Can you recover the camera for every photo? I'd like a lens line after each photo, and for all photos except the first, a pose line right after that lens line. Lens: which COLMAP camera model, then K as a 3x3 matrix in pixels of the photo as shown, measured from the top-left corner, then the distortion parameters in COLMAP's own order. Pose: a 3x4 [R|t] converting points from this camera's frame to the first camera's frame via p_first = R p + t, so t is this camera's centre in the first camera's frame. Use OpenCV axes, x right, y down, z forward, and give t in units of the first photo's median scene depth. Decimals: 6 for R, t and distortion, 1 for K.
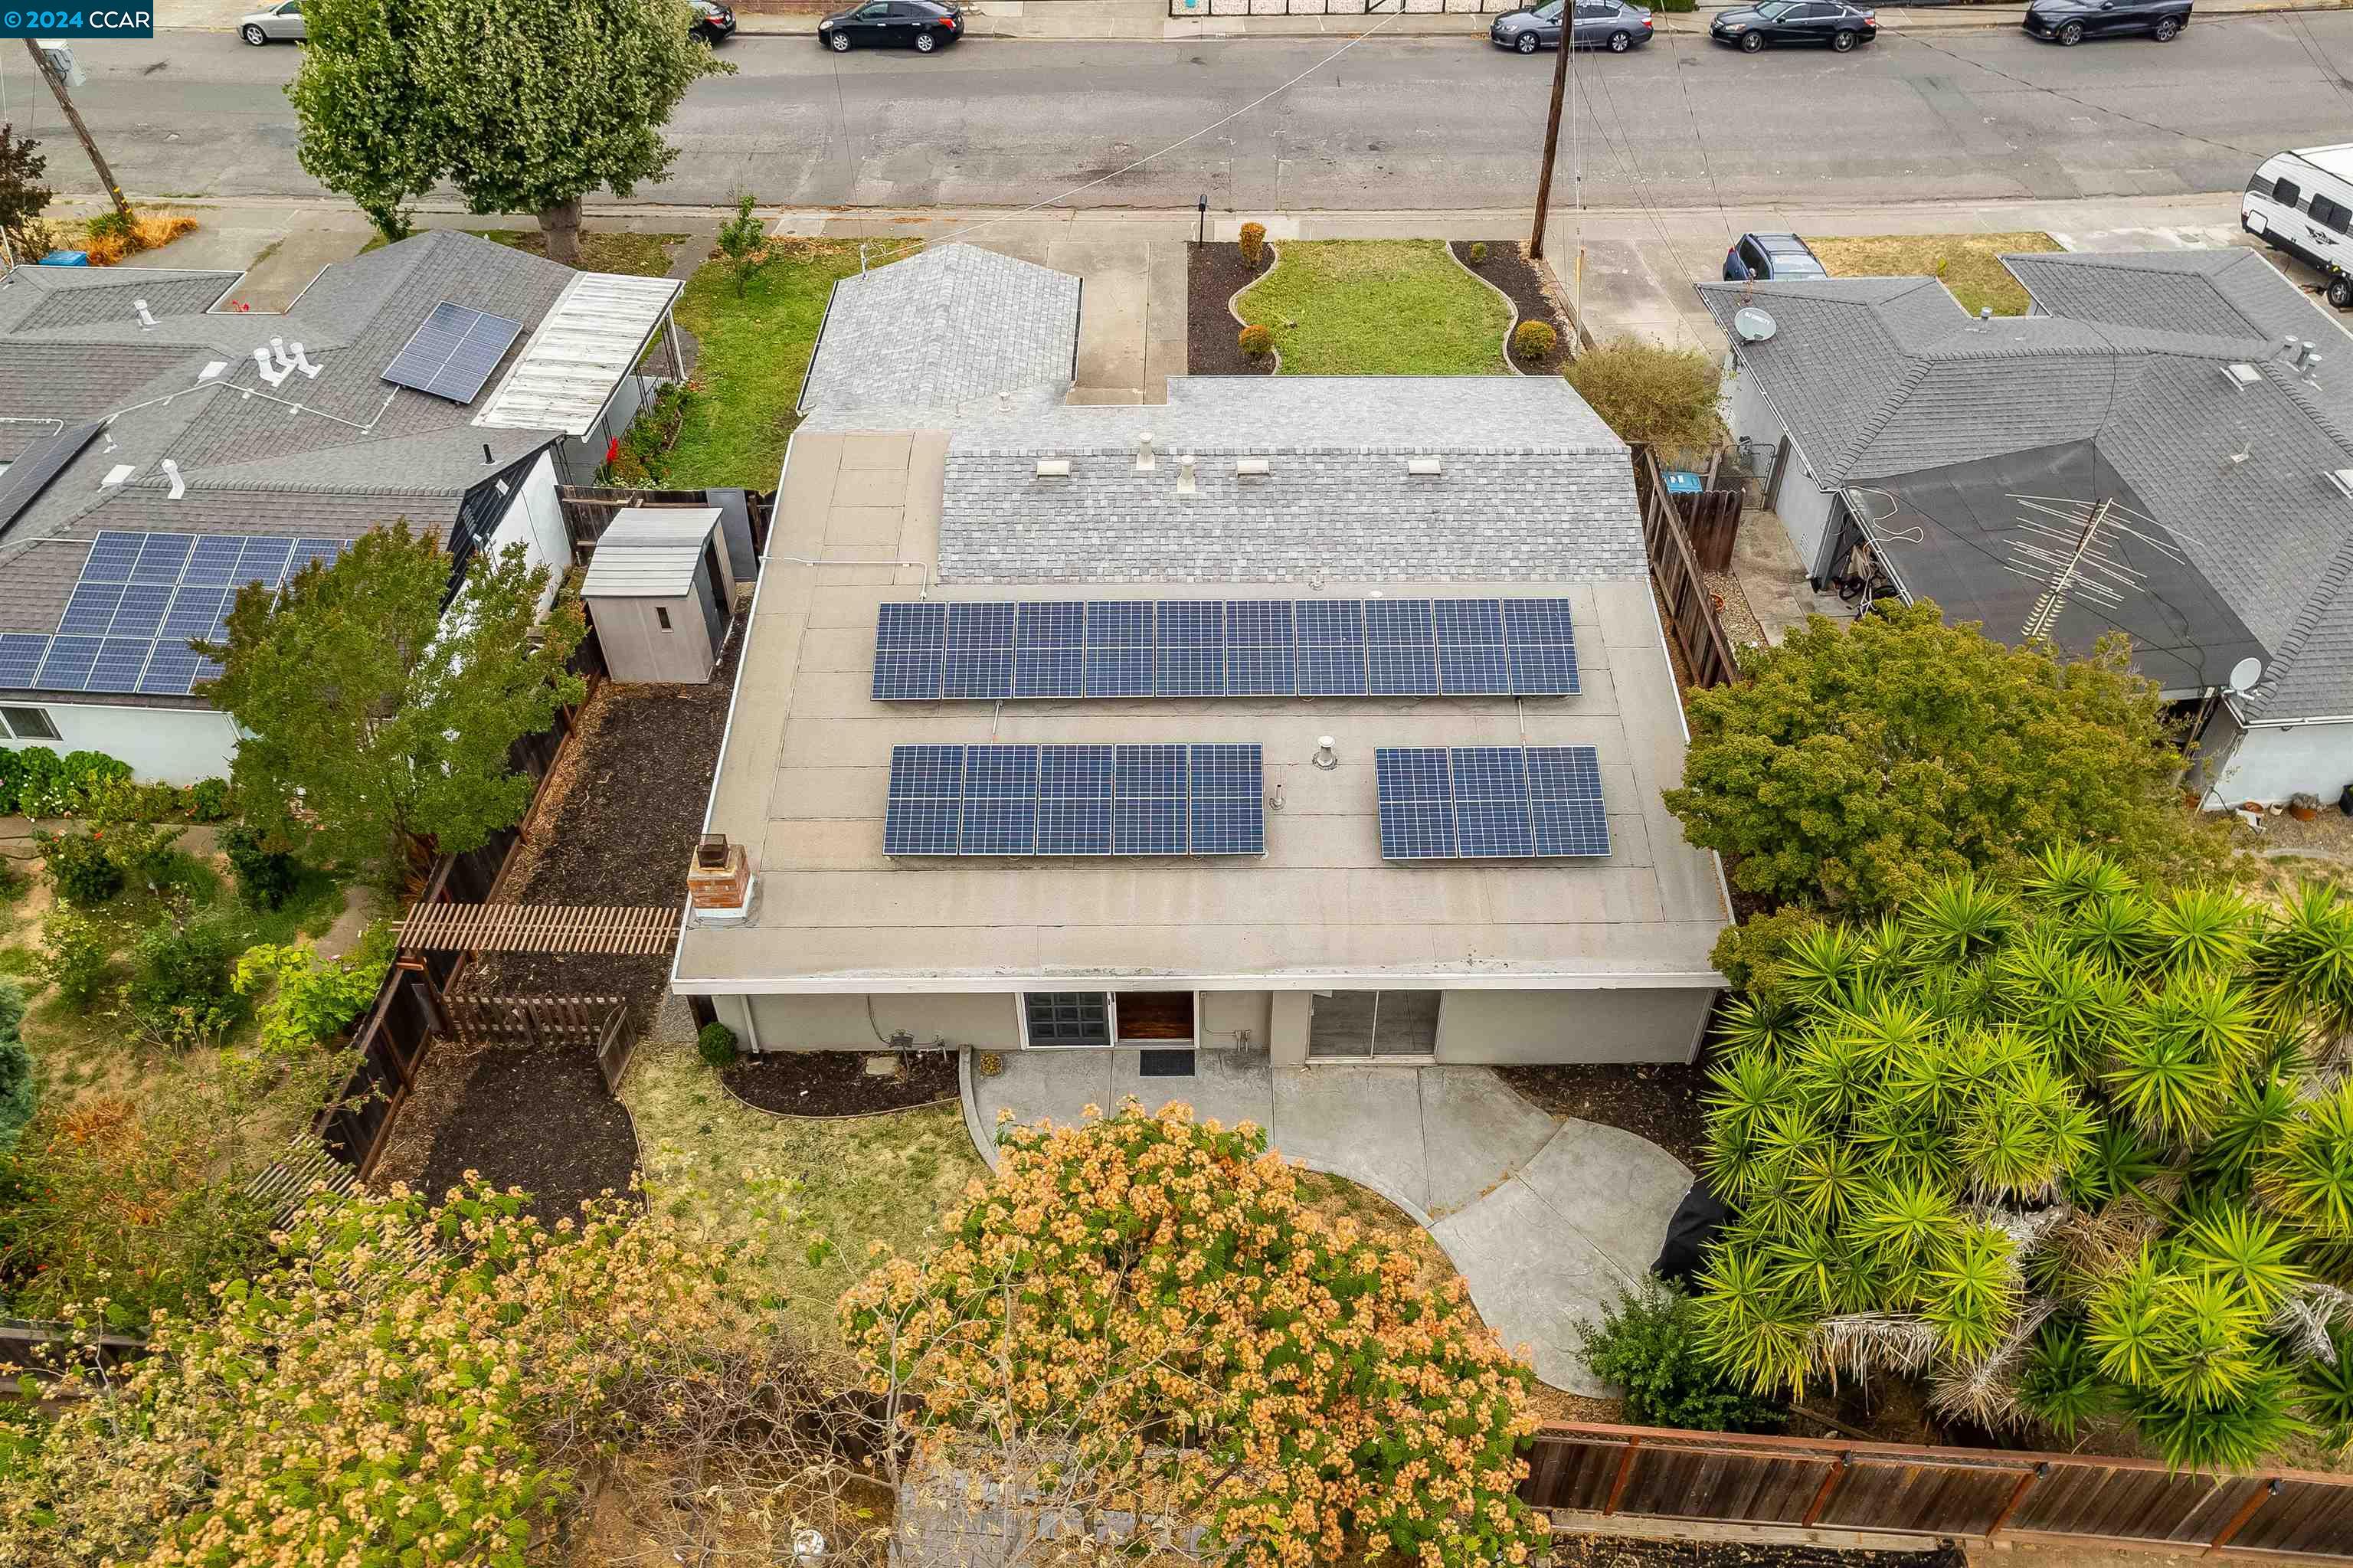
lens RADIAL K [[1786.6, 0, 1176.5], [0, 1786.6, 784.0], [0, 0, 1]] dist [-0.057950, 0.033792]
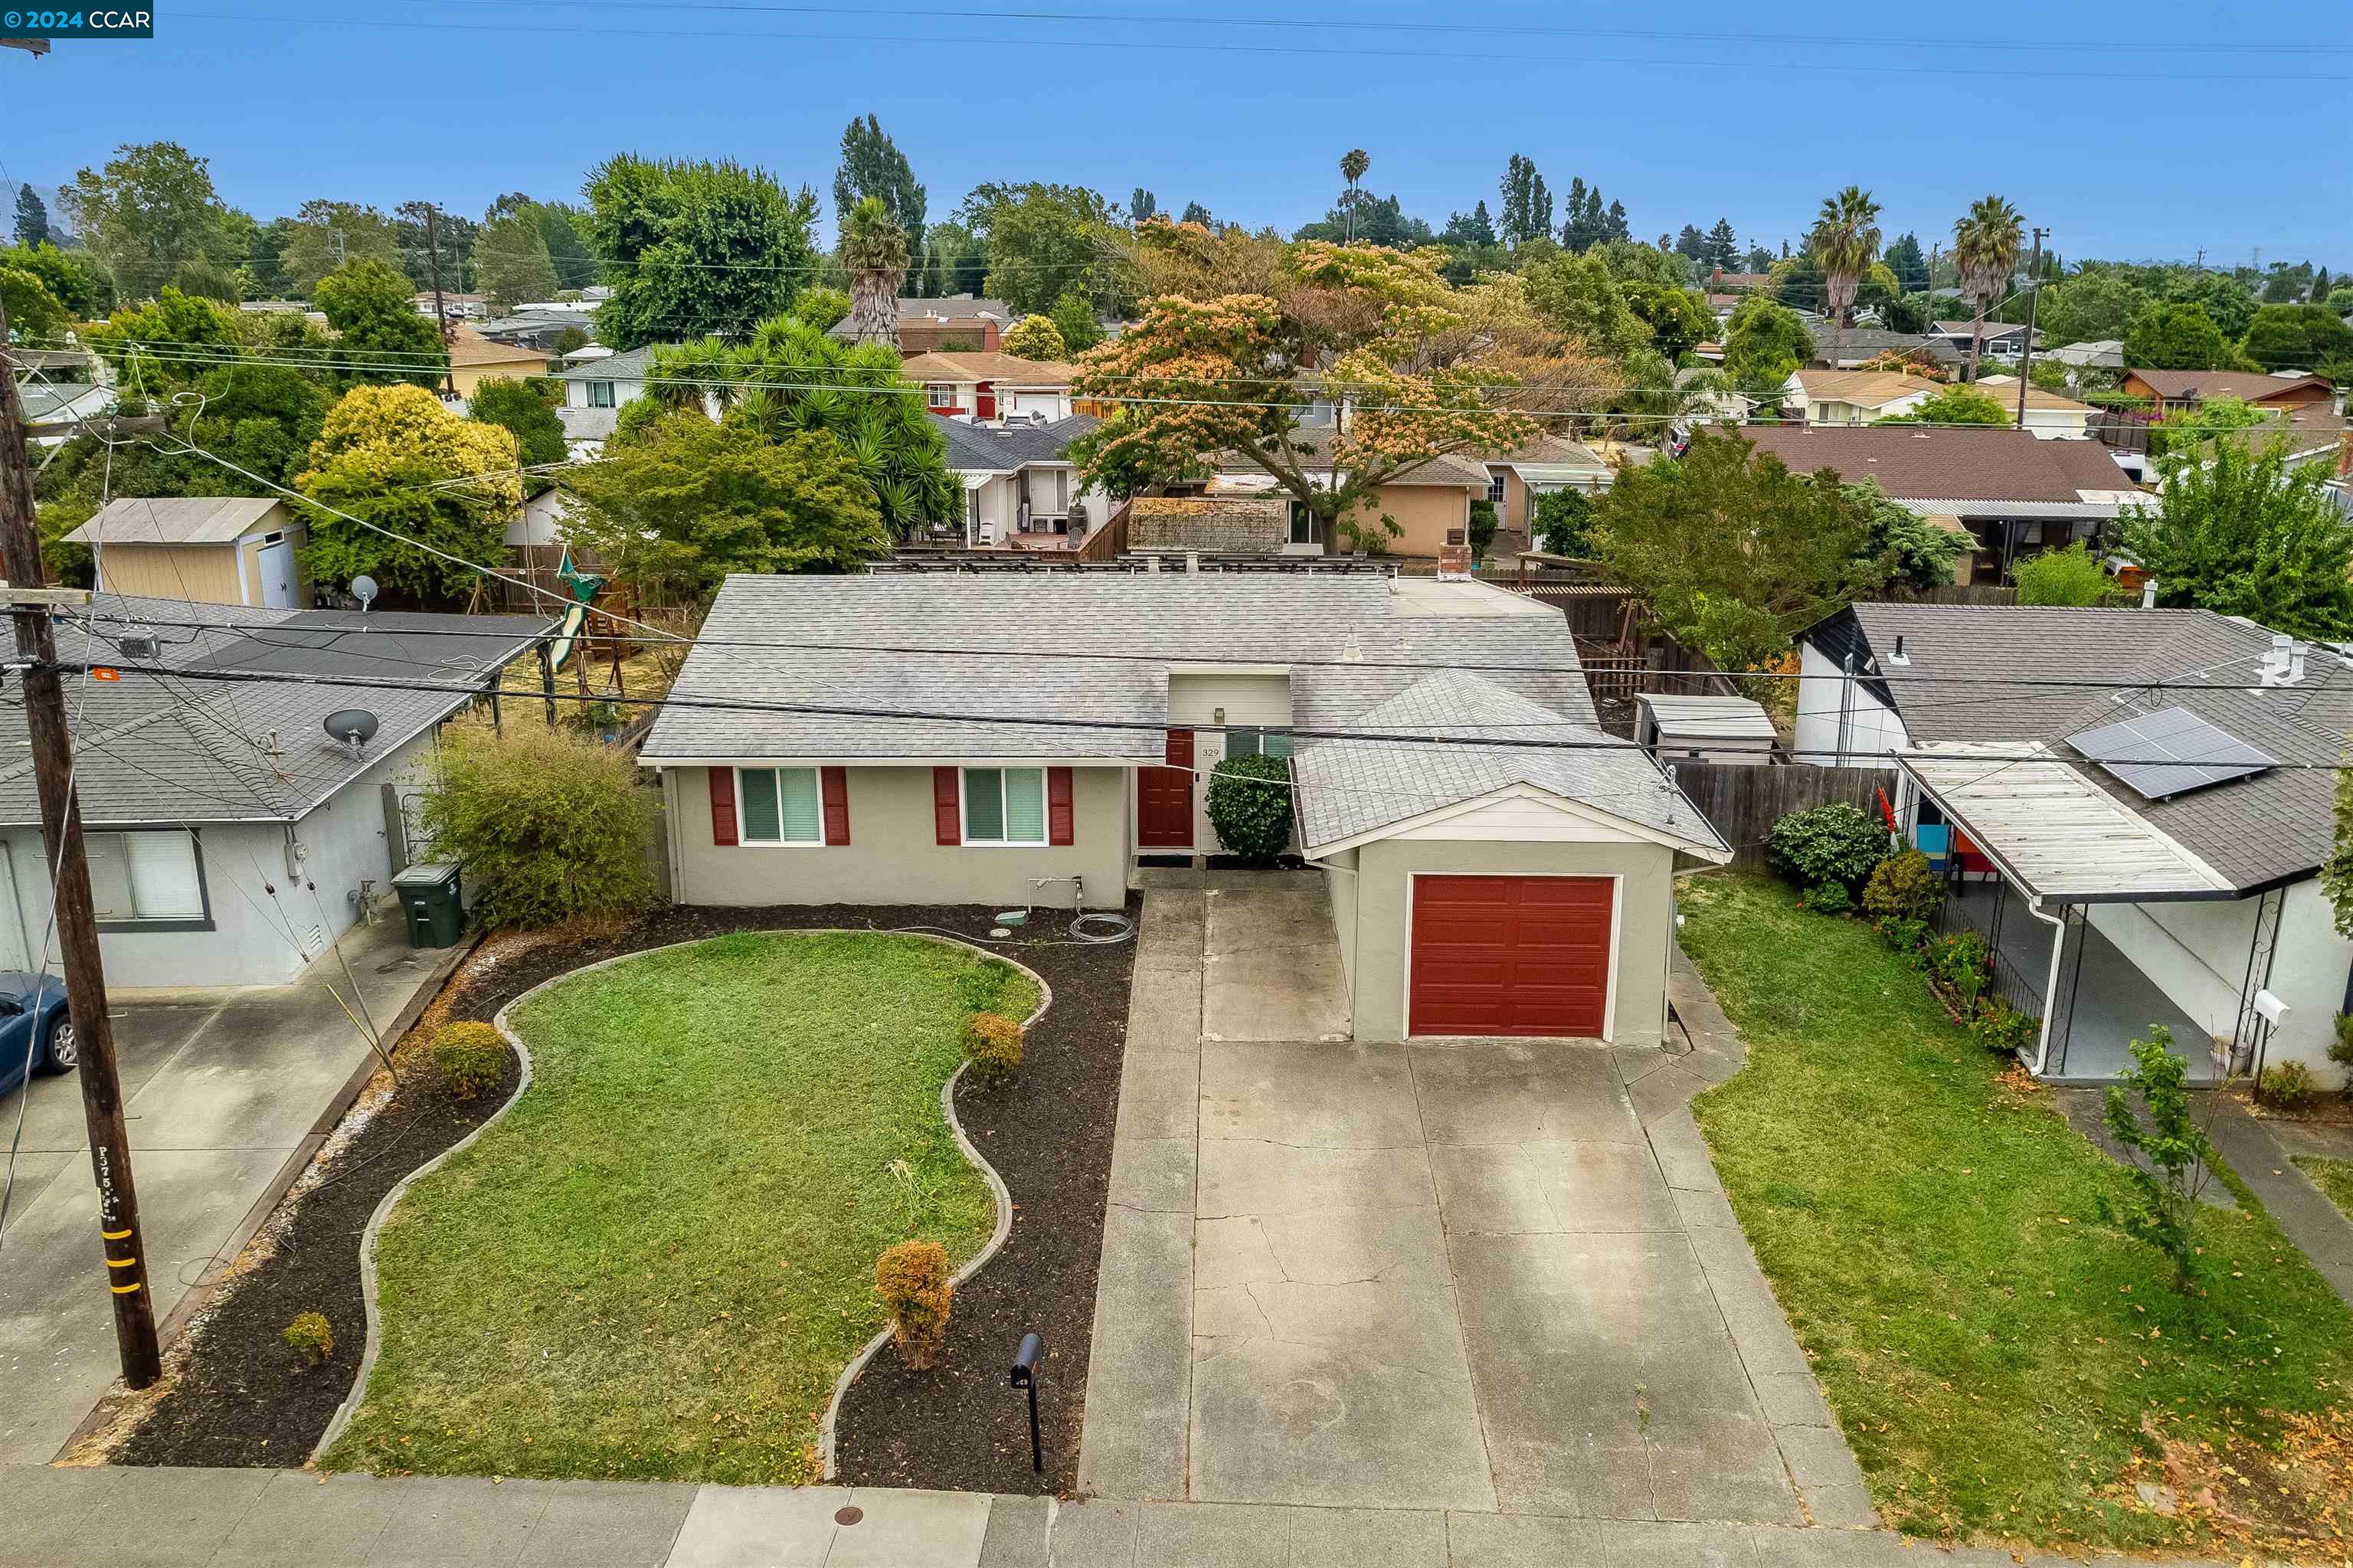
lens RADIAL K [[1786.6, 0, 1176.5], [0, 1786.6, 784.0], [0, 0, 1]] dist [-0.057950, 0.033792]
pose [[-0.999779, -0.006785, 0.019874, -0.025206], [0.013759, 0.503292, 0.864007, -0.883778], [-0.015865, 0.864090, -0.503087, 1.413913]]
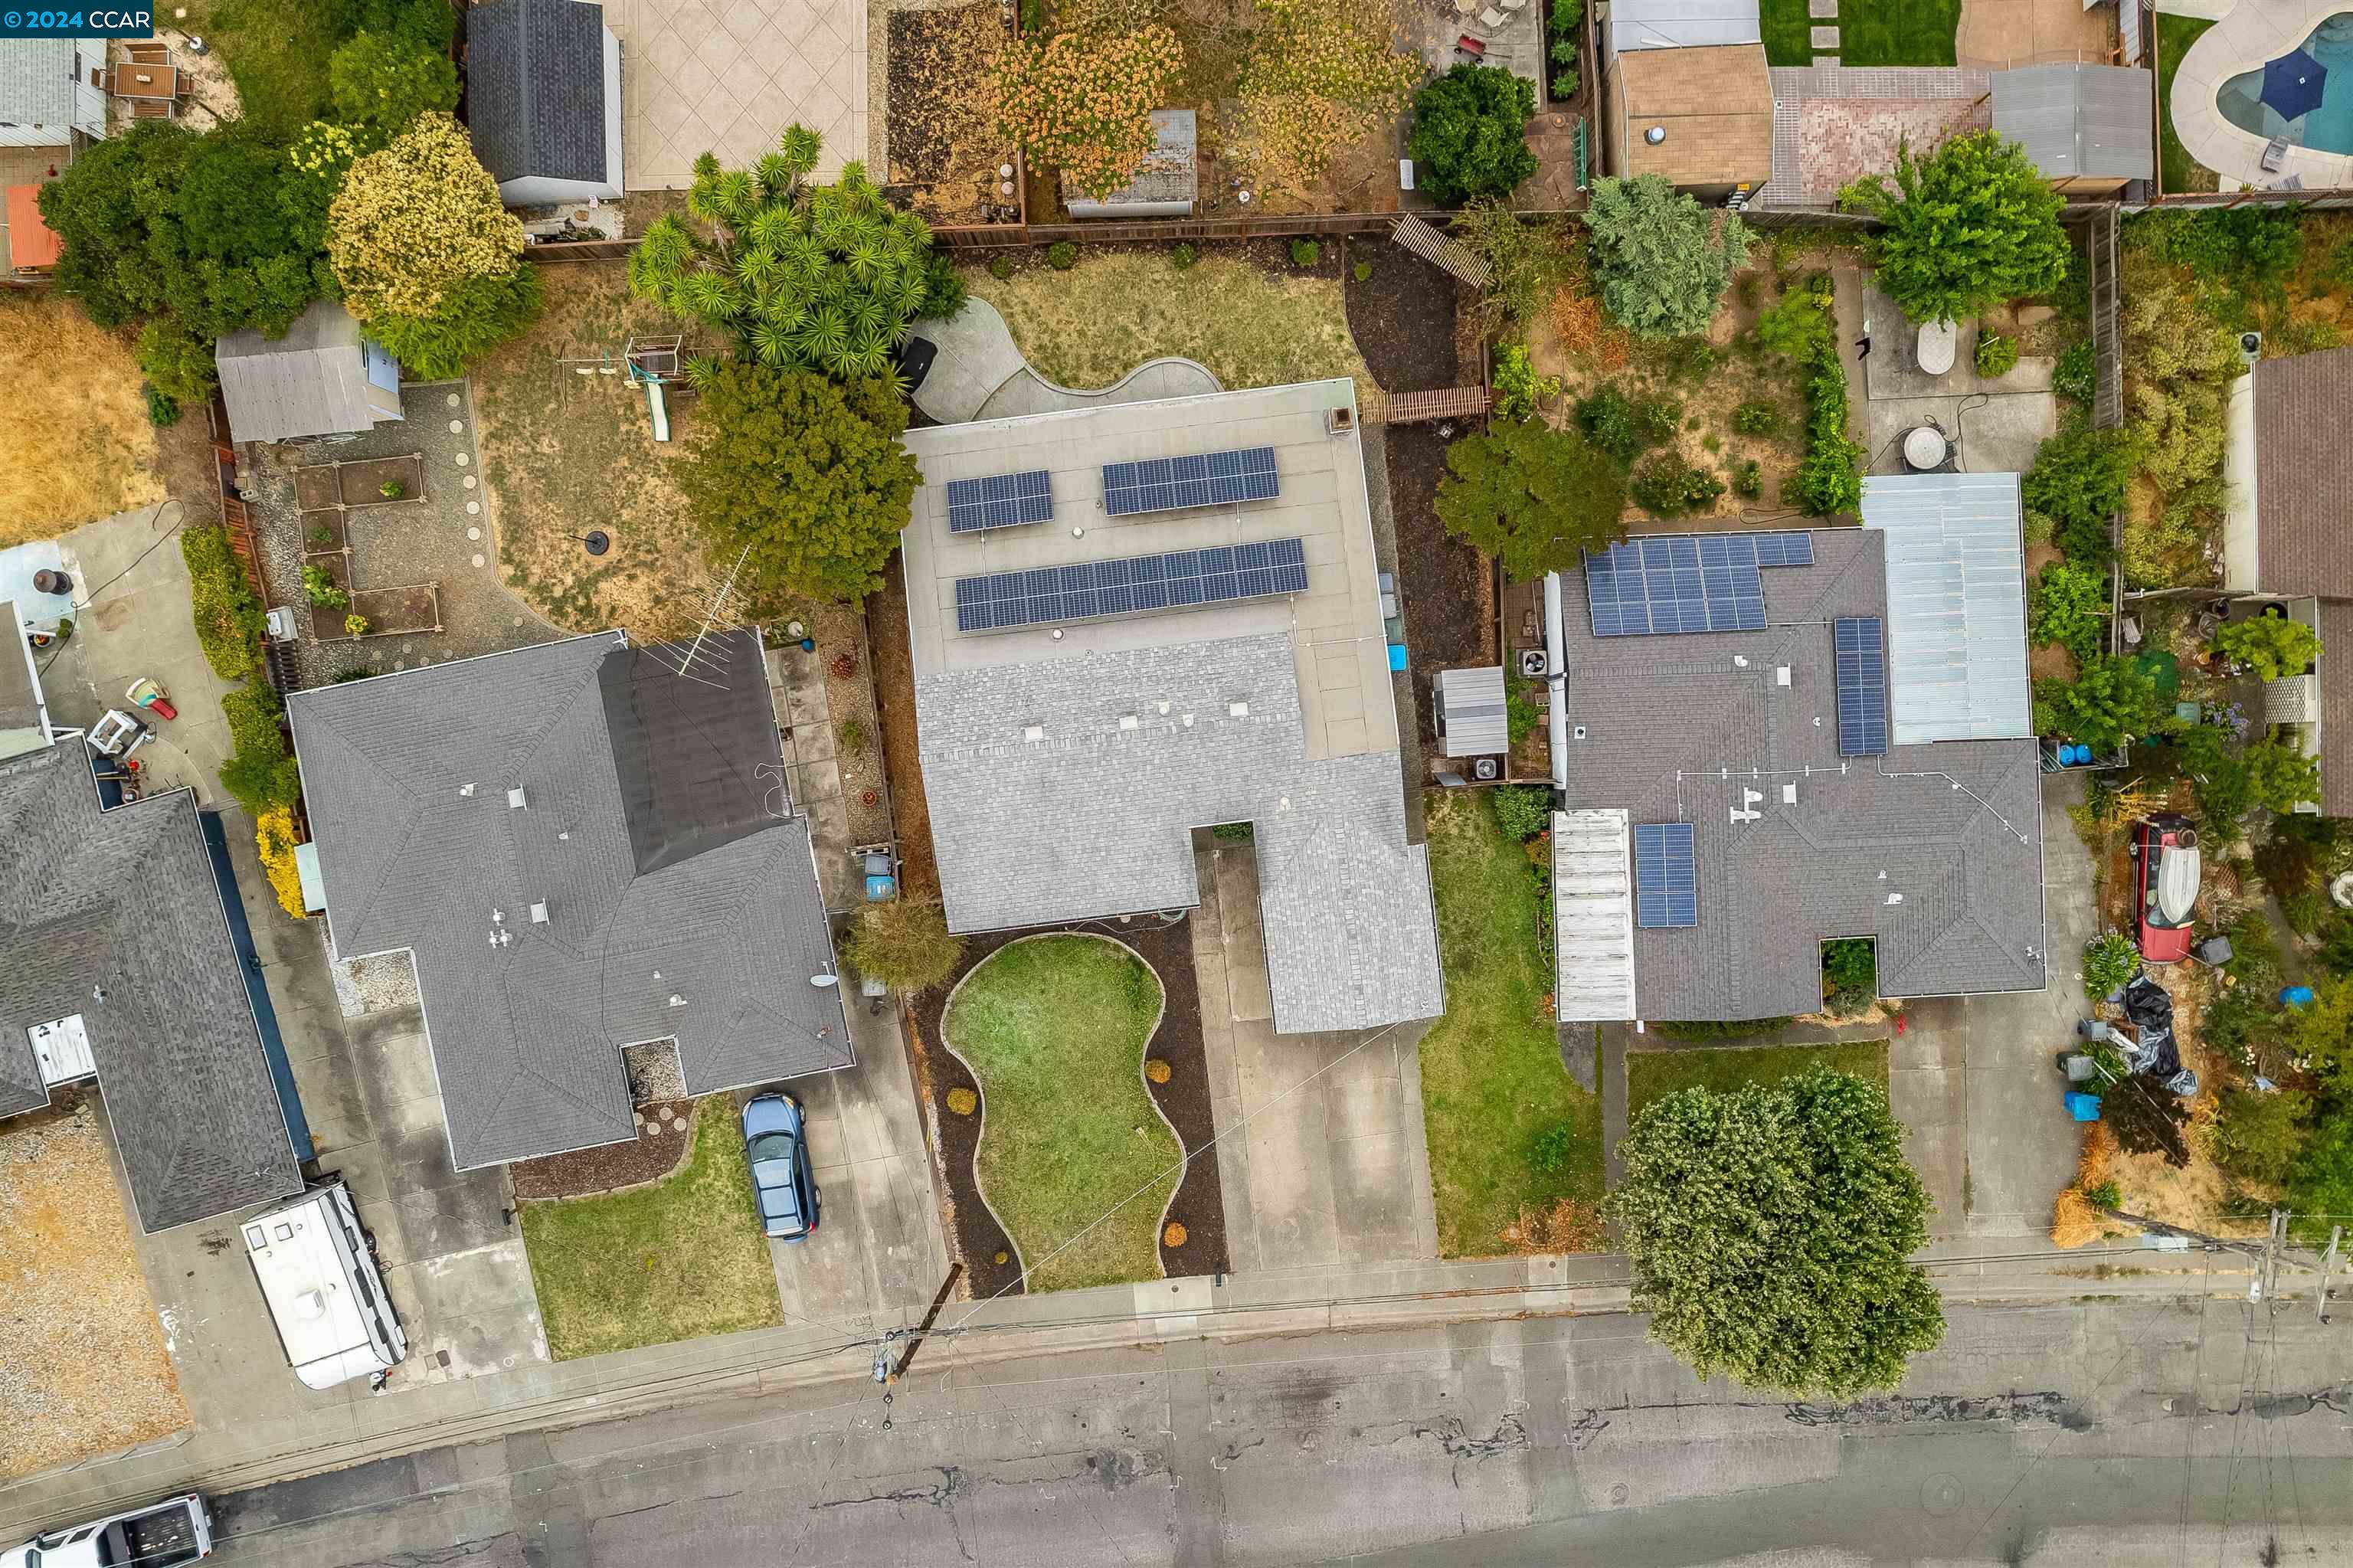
lens RADIAL K [[1786.6, 0, 1176.5], [0, 1786.6, 784.0], [0, 0, 1]] dist [-0.057950, 0.033792]
pose [[-0.992806, 0.119417, 0.008663, -0.011104], [-0.076847, -0.691025, 0.718735, -1.307272], [0.091816, 0.712899, 0.695231, -0.173782]]
